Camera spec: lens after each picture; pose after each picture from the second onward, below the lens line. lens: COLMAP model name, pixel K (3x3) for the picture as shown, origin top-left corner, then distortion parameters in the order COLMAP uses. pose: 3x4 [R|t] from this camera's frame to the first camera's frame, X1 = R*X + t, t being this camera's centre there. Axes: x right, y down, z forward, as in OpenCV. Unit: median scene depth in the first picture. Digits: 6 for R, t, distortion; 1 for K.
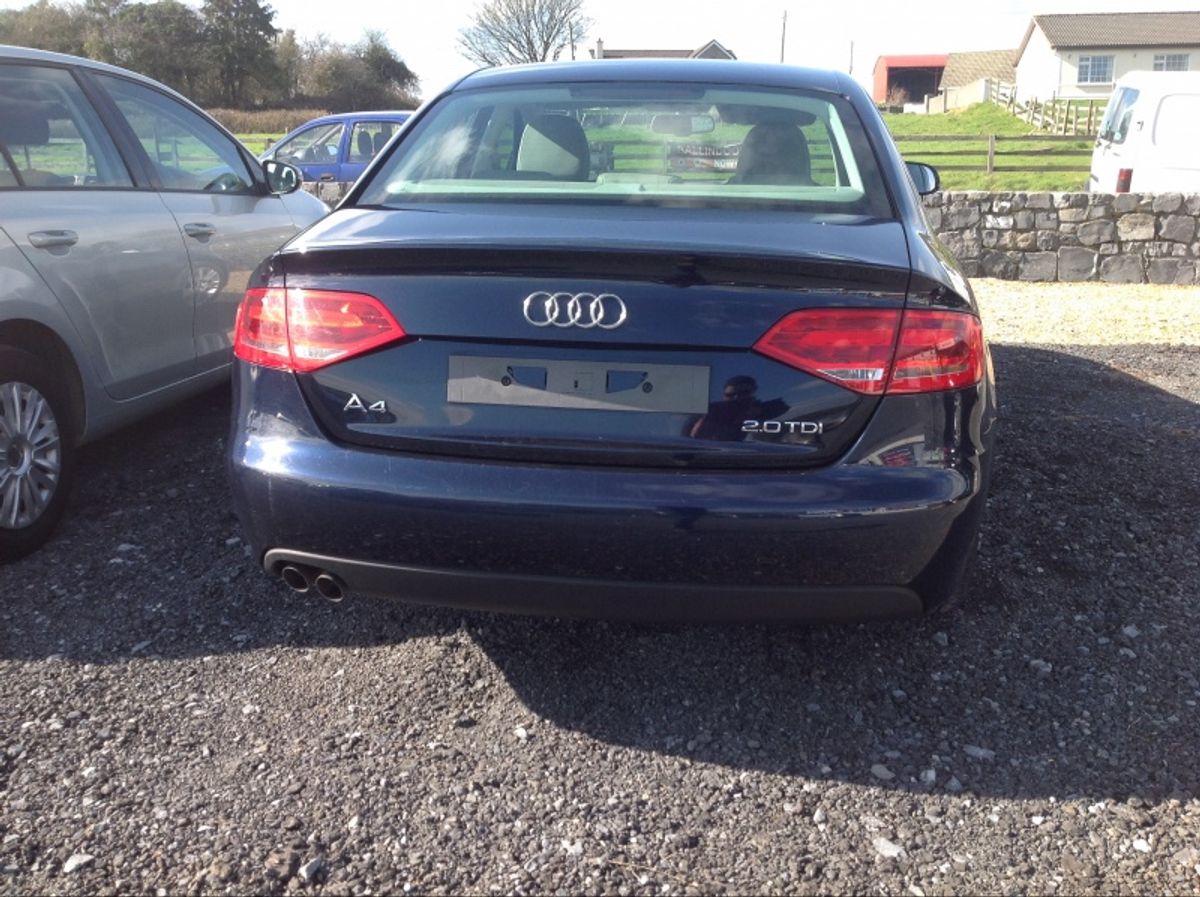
lens RADIAL K [[1227.2, 0, 595.8], [0, 1227.2, 440.1], [0, 0, 1]] dist [0.170205, -0.519543]
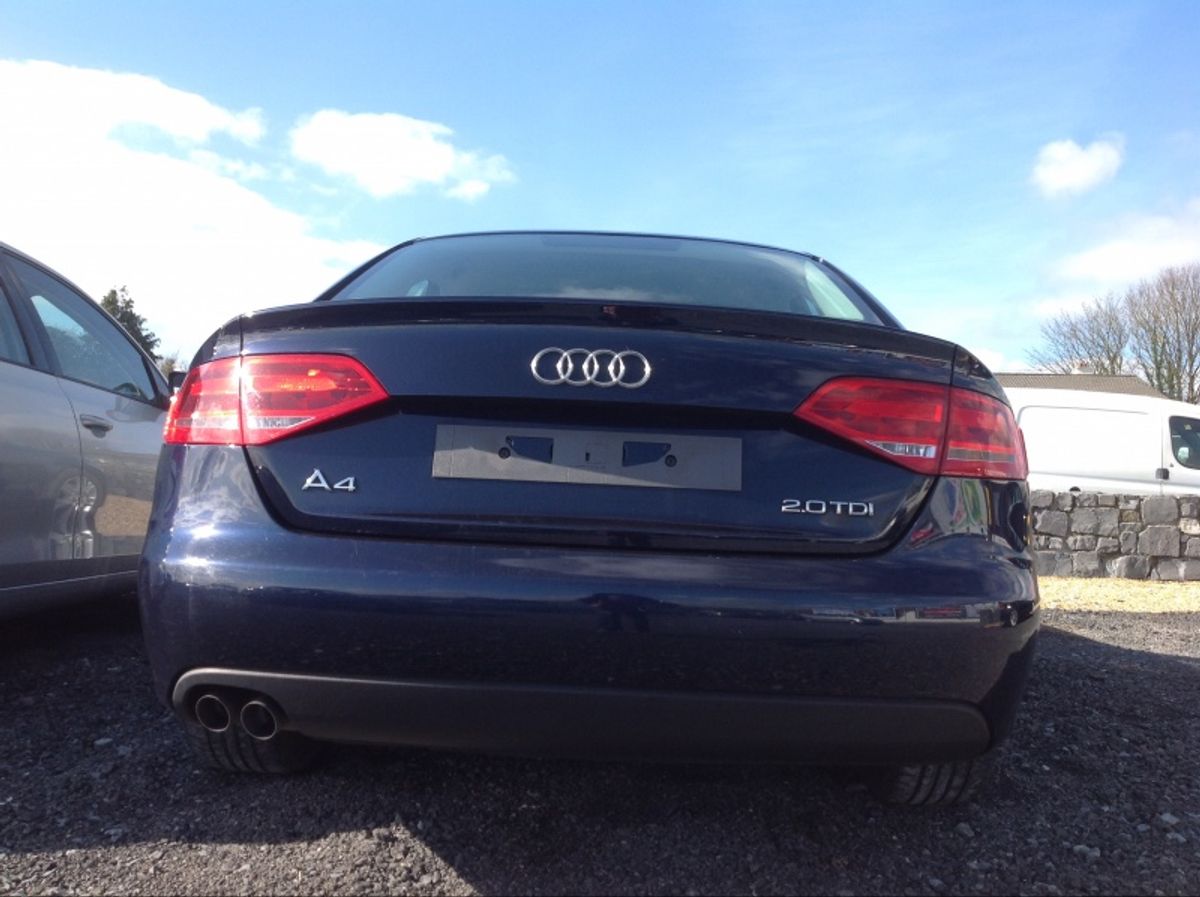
lens RADIAL K [[1205.6, 0, 598.0], [0, 1205.6, 411.9], [0, 0, 1]] dist [0.016942, -0.075543]
pose [[0.991085, 0.046822, 0.124735, -0.094051], [-0.004560, 0.947587, -0.319467, 0.158032], [-0.133155, 0.316050, 0.939352, 0.162906]]
